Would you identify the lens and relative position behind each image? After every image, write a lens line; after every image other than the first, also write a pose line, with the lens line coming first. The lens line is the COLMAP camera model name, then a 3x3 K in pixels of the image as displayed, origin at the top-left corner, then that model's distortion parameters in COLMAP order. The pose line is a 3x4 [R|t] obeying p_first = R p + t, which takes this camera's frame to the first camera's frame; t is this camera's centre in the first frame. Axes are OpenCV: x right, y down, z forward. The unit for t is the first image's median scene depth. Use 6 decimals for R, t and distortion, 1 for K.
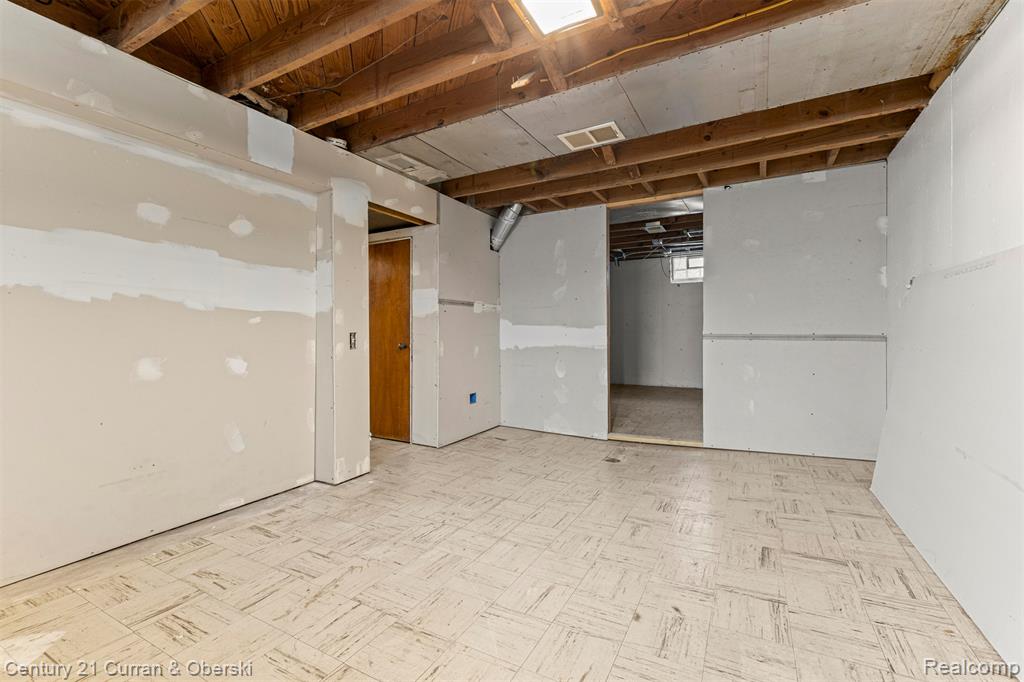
lens RADIAL K [[440.4, 0, 514.3], [0, 440.4, 336.3], [0, 0, 1]] dist [0.001884, 0.000463]
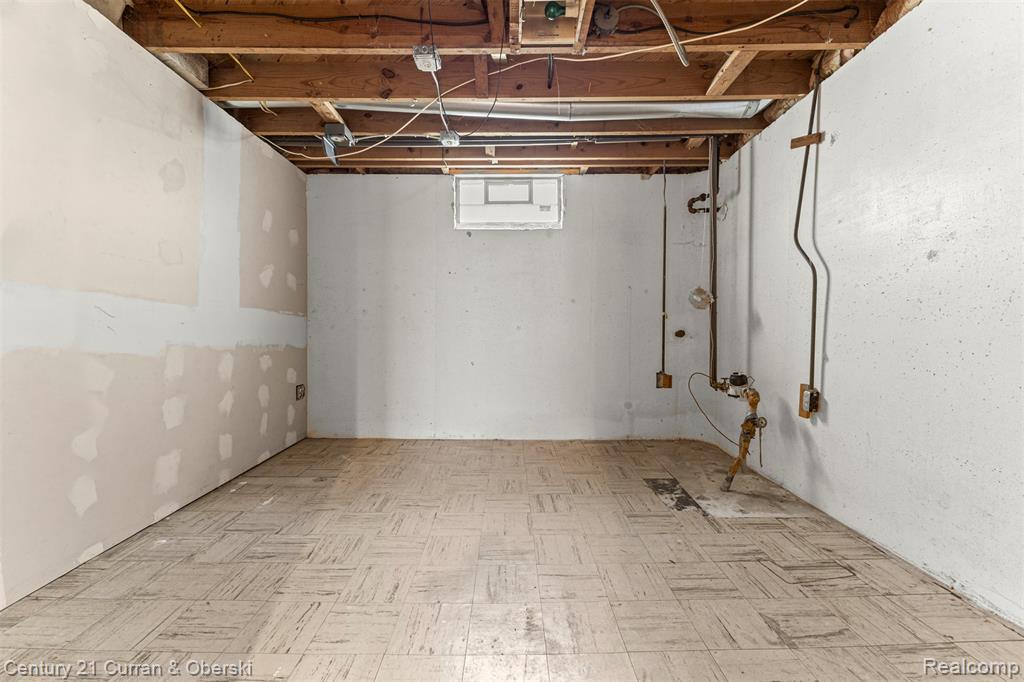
lens RADIAL K [[440.4, 0, 511.8], [0, 440.4, 338.8], [0, 0, 1]] dist [0.001884, 0.000463]
pose [[0.879816, 0.010585, 0.475197, 0.180897], [-0.013744, 0.999901, 0.003173, -0.000872], [-0.475116, -0.009323, 0.879874, 0.538958]]
